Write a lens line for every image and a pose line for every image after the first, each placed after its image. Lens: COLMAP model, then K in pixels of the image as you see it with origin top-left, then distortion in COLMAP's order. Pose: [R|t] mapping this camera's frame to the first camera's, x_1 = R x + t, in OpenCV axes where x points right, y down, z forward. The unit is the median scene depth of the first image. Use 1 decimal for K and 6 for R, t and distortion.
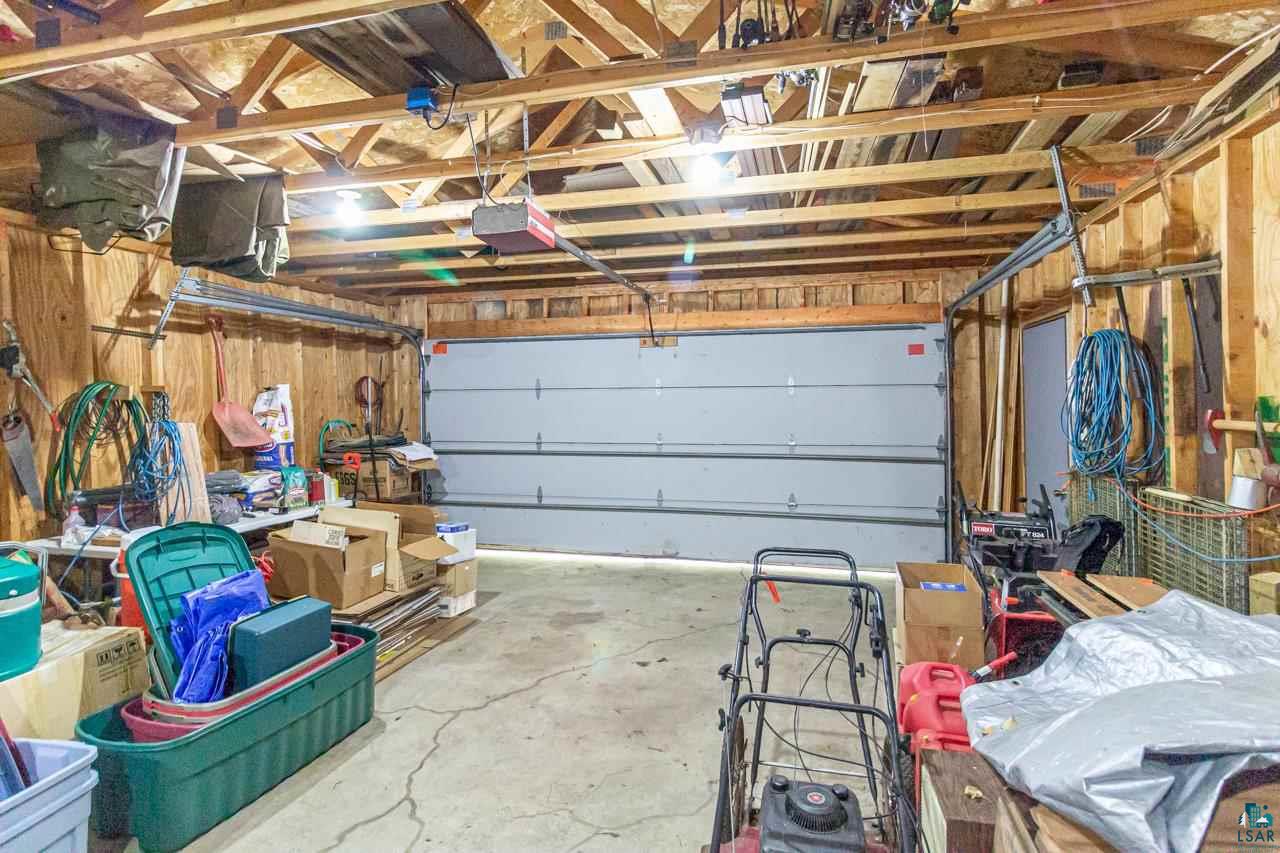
lens RADIAL K [[597.7, 0, 637.5], [0, 597.7, 419.6], [0, 0, 1]] dist [0.000230, 0.000073]
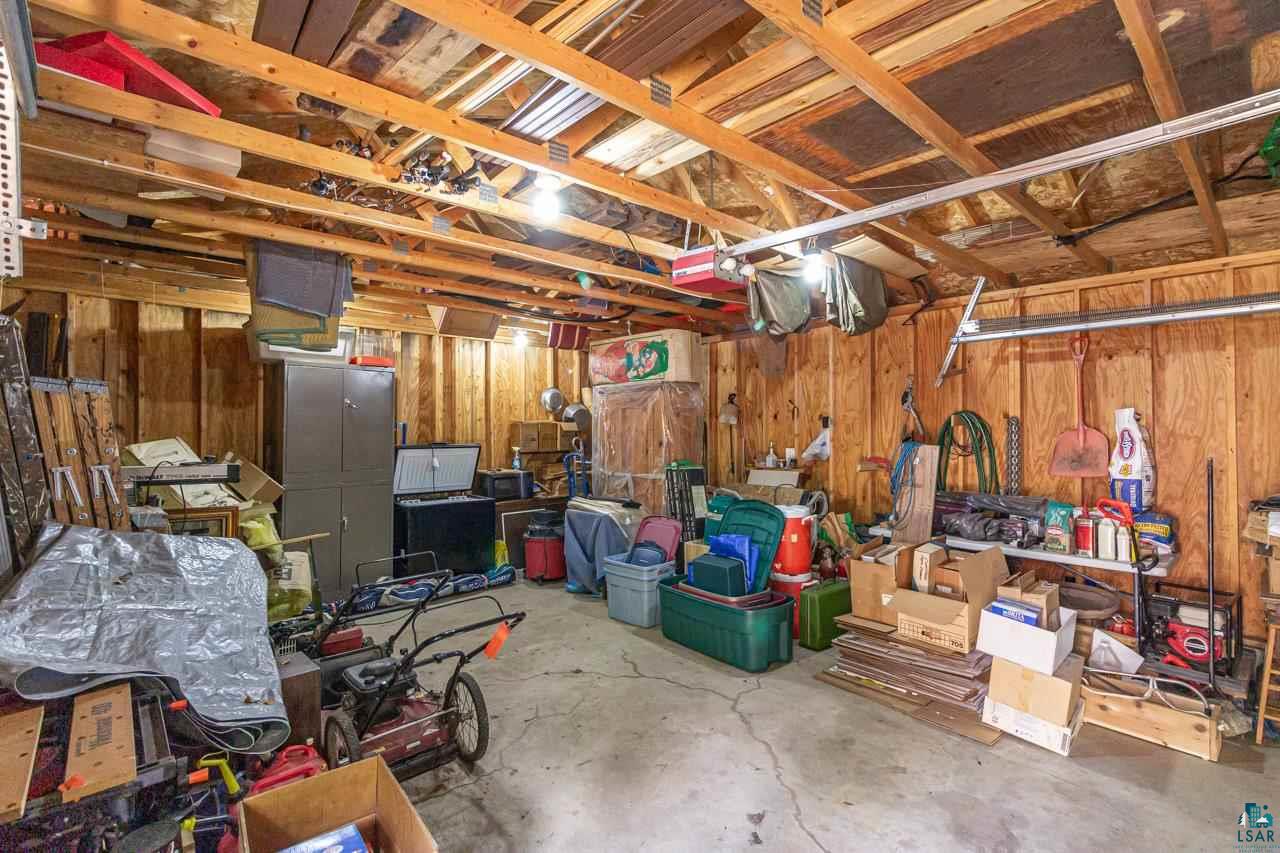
lens RADIAL K [[597.7, 0, 633.4], [0, 597.7, 423.5], [0, 0, 1]] dist [0.000230, 0.000073]
pose [[-0.563349, 0.002175, -0.826216, 0.620910], [-0.011226, 0.999884, 0.010287, -0.049606], [0.826143, 0.015070, -0.563259, 1.191365]]
